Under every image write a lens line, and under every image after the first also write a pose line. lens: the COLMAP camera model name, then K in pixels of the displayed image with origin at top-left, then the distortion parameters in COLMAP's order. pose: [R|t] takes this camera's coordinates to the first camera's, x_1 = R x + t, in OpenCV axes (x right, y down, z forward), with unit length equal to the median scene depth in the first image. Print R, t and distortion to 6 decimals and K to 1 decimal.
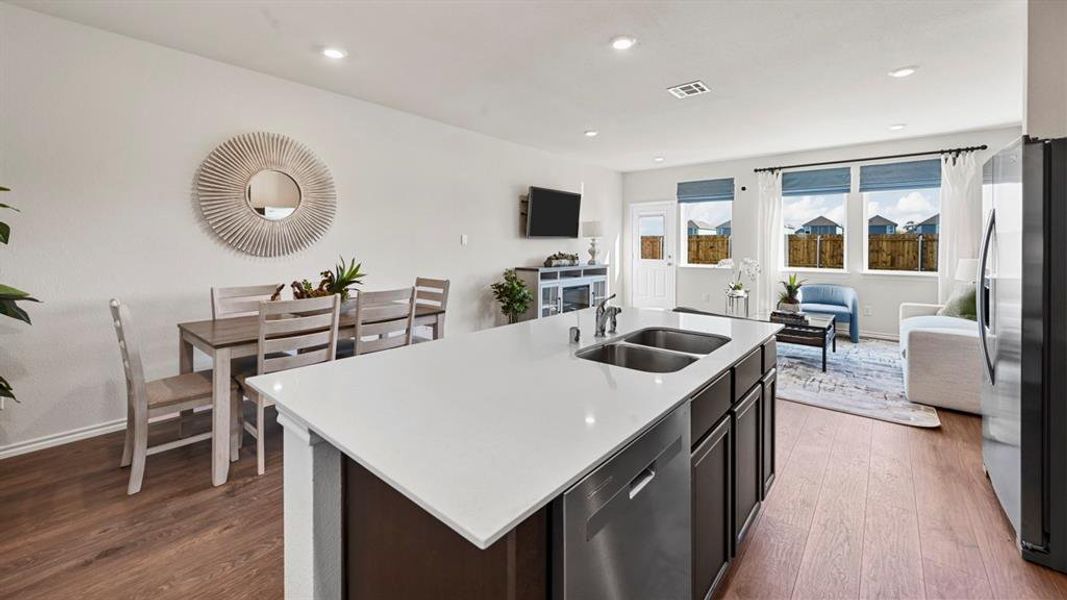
lens RADIAL K [[419.9, 0, 532.2], [0, 419.9, 245.4], [0, 0, 1]] dist [-0.000641, 0.000230]
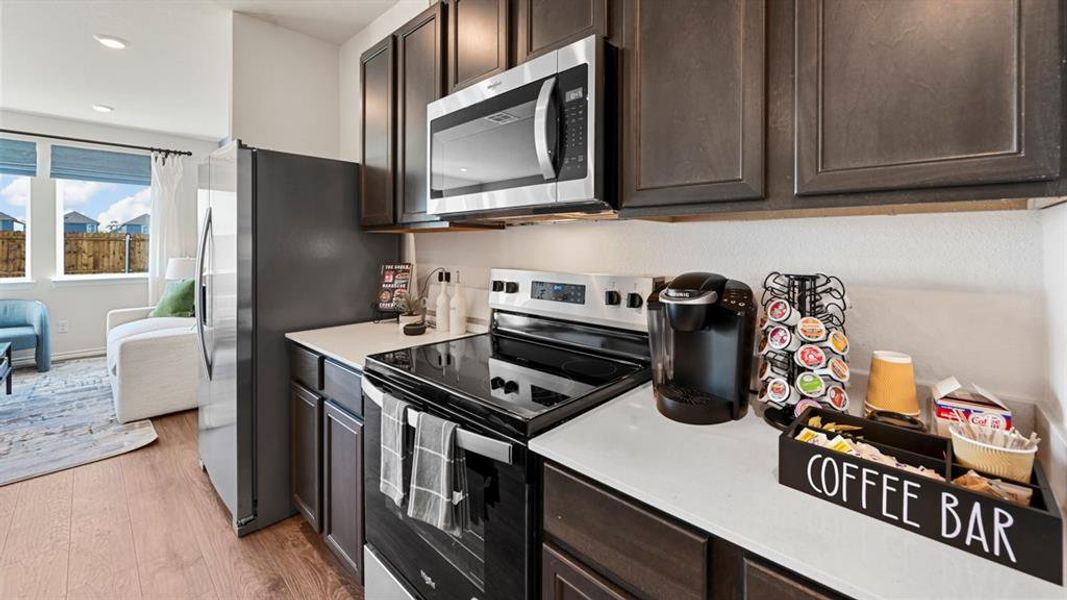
lens RADIAL K [[419.9, 0, 532.2], [0, 419.9, 245.4], [0, 0, 1]] dist [-0.000641, 0.000230]
pose [[0.053438, -0.001315, 0.998570, 0.050824], [0.002909, 0.999995, 0.001161, 0.002541], [-0.998567, 0.002842, 0.053441, 0.068240]]
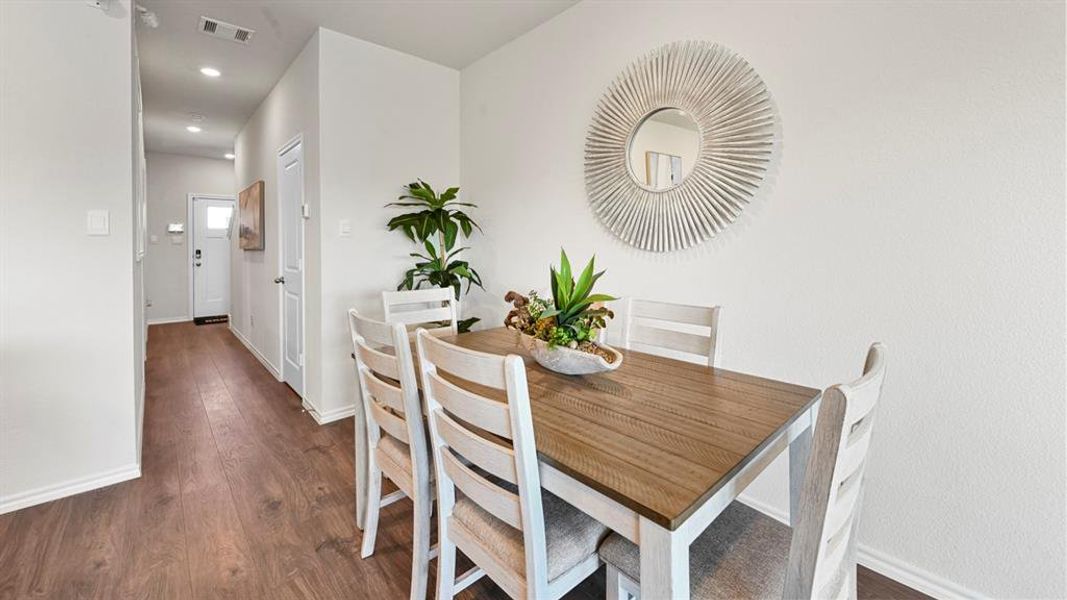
lens RADIAL K [[419.9, 0, 532.2], [0, 419.9, 245.4], [0, 0, 1]] dist [-0.000641, 0.000230]
pose [[-0.129680, 0.002083, -0.991554, 0.006475], [0.003259, 0.999993, 0.001674, 0.011782], [0.991551, -0.003014, -0.129686, 0.639614]]
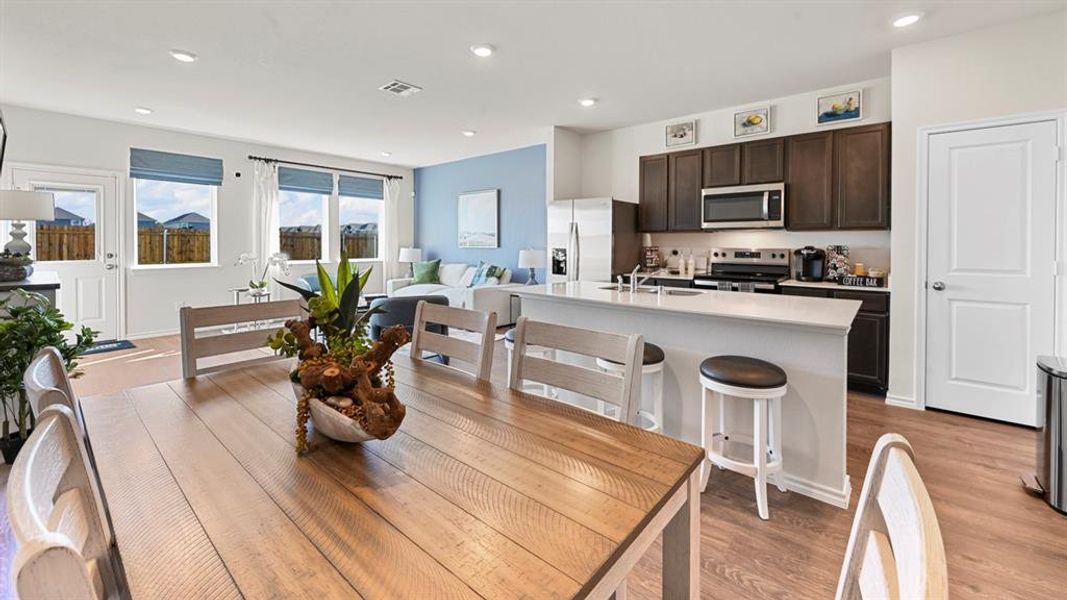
lens RADIAL K [[419.9, 0, 532.2], [0, 419.9, 245.4], [0, 0, 1]] dist [-0.000641, 0.000230]
pose [[-0.001396, -0.007830, 0.999968, -0.521754], [0.000484, 0.999969, 0.007830, 0.009465], [-0.999999, 0.000495, -0.001392, 0.517572]]
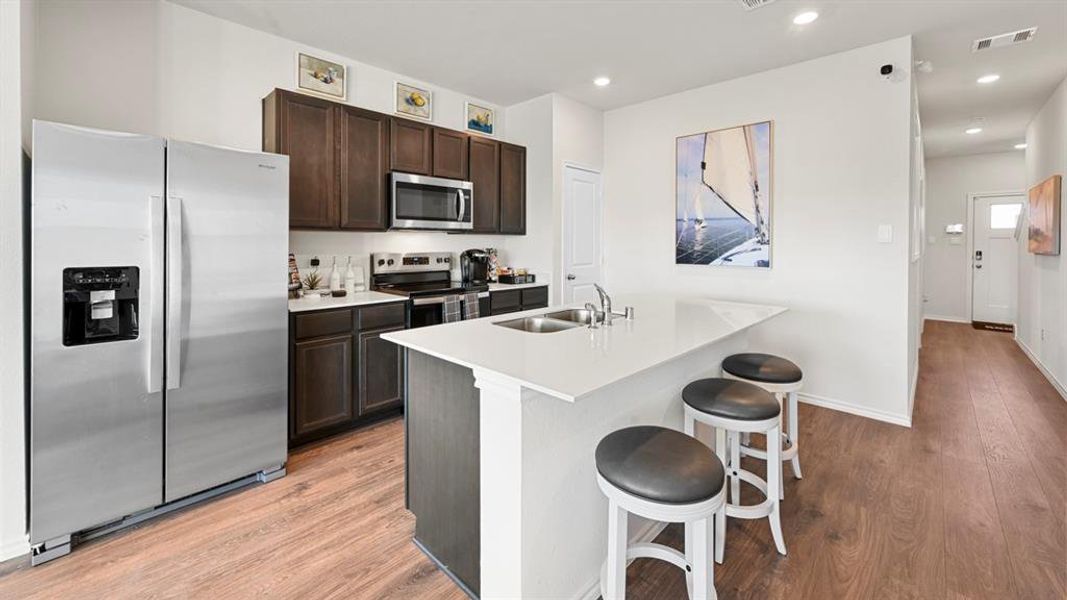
lens RADIAL K [[419.9, 0, 532.2], [0, 419.9, 245.4], [0, 0, 1]] dist [-0.000641, 0.000230]
pose [[-0.998245, -0.006524, 0.058865, 0.110948], [-0.005868, 0.999919, 0.011310, 0.000297], [-0.058934, 0.010944, -0.998202, 0.778549]]
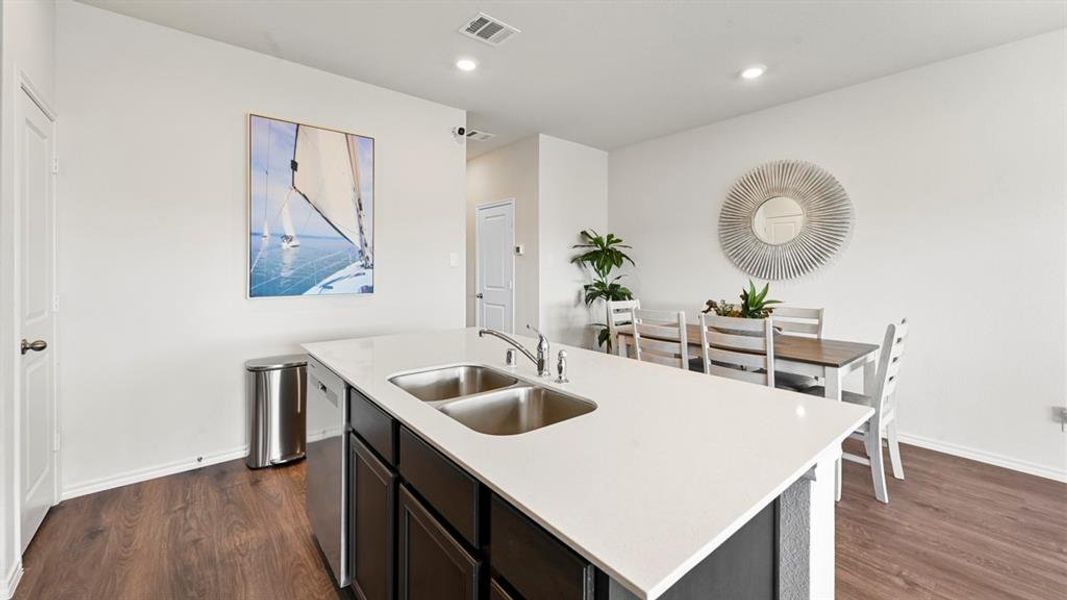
lens RADIAL K [[419.1, 0, 532.3], [0, 419.1, 269.4], [0, 0, 1]] dist [-0.000843, 0.000357]
pose [[-0.175028, -0.000304, -0.984563, 0.363516], [-0.007244, 0.999973, 0.000979, 0.003050], [0.984537, 0.007303, -0.175025, 0.420387]]
